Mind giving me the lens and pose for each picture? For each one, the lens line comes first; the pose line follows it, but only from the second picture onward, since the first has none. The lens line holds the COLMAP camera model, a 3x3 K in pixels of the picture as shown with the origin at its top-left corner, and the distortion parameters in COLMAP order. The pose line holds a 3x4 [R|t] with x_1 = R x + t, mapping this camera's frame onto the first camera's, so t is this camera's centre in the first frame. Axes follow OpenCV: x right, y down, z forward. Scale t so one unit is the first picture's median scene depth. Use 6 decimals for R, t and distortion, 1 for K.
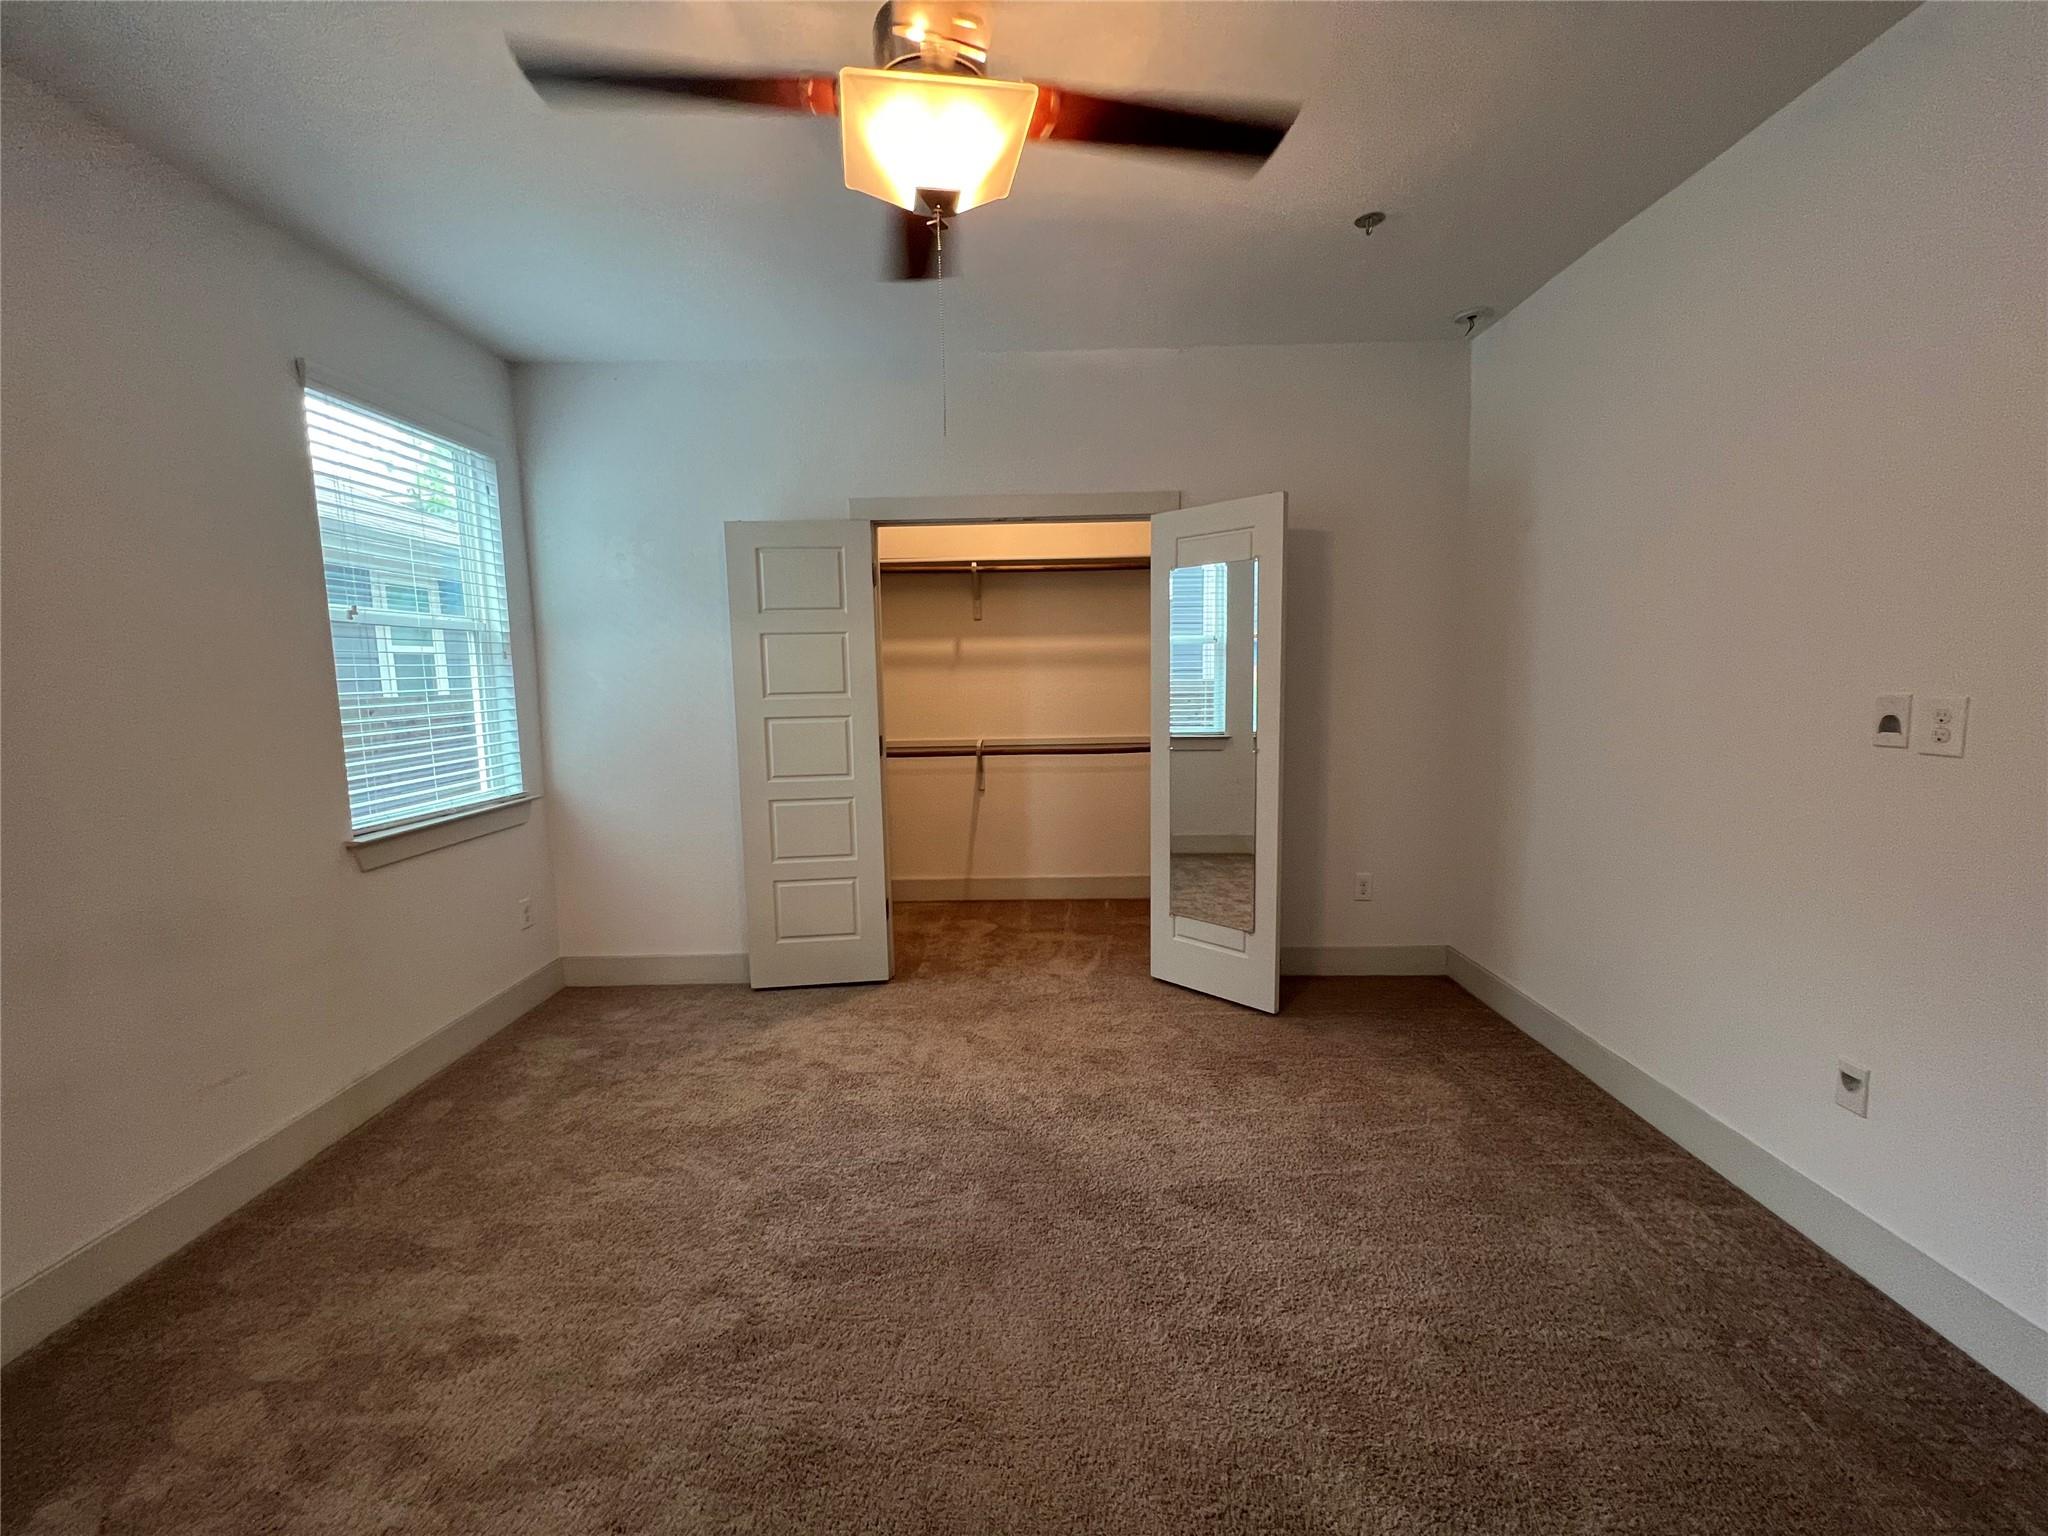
lens RADIAL K [[818.5, 0, 1021.5], [0, 818.5, 761.5], [0, 0, 1]] dist [0.000146, 0.000049]
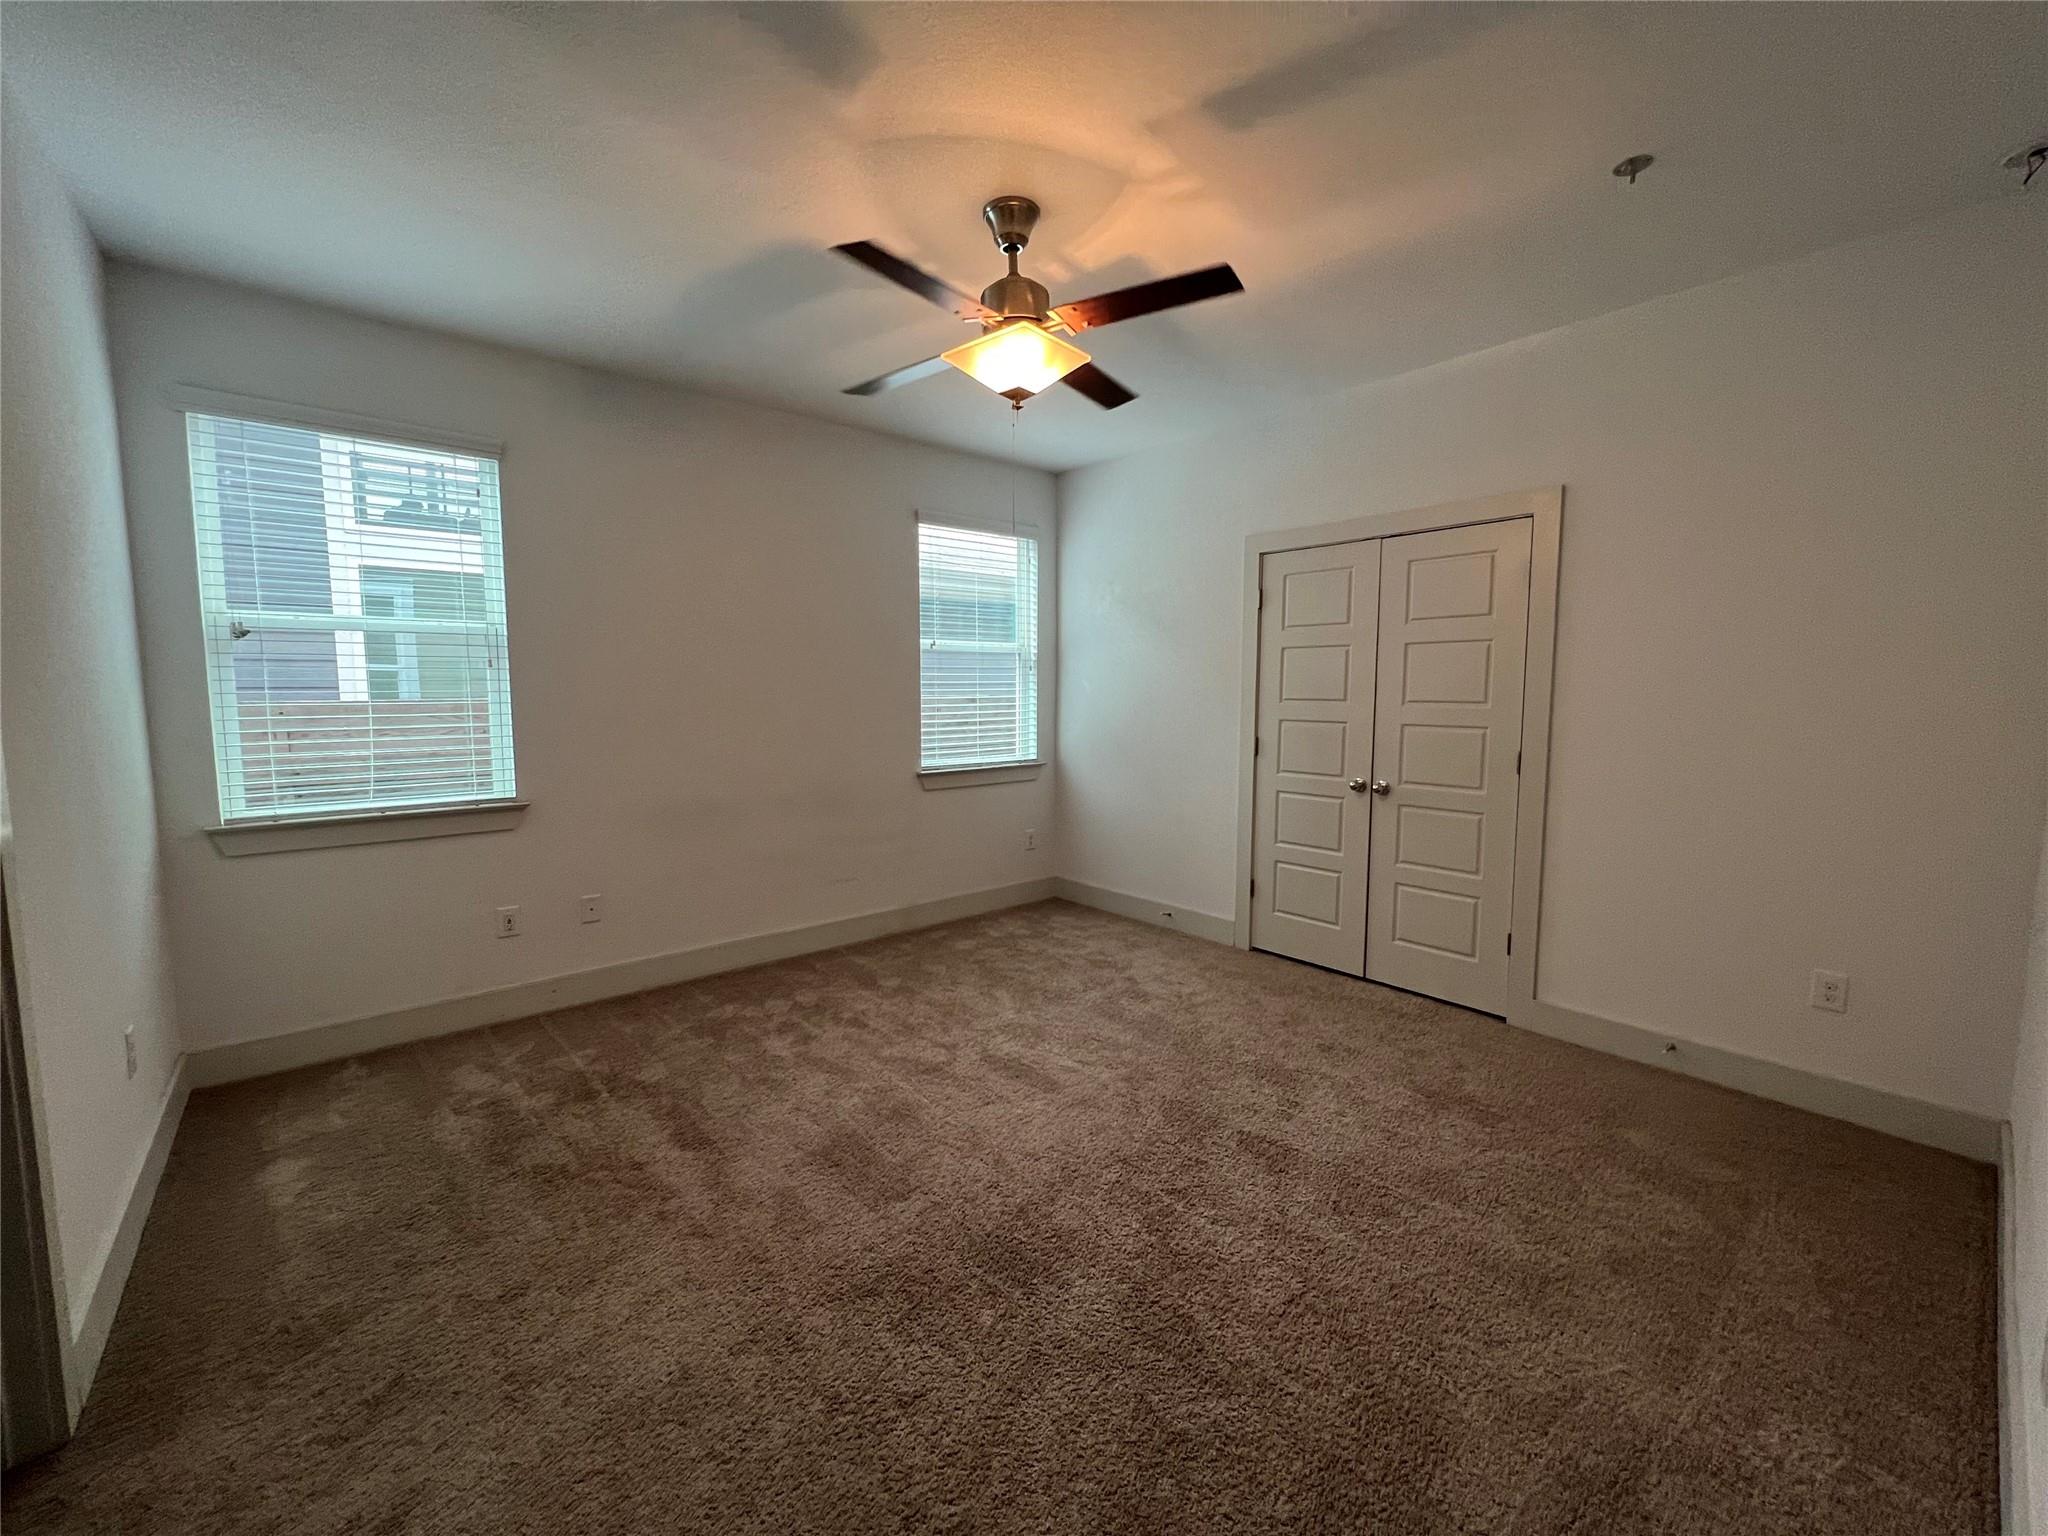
lens RADIAL K [[818.5, 0, 1018.2], [0, 818.5, 763.4], [0, 0, 1]] dist [0.000146, 0.000049]
pose [[0.657312, 0.088377, -0.748419, 0.637401], [-0.094266, 0.994942, 0.034696, -0.003956], [0.747700, 0.047744, 0.662319, -0.023343]]
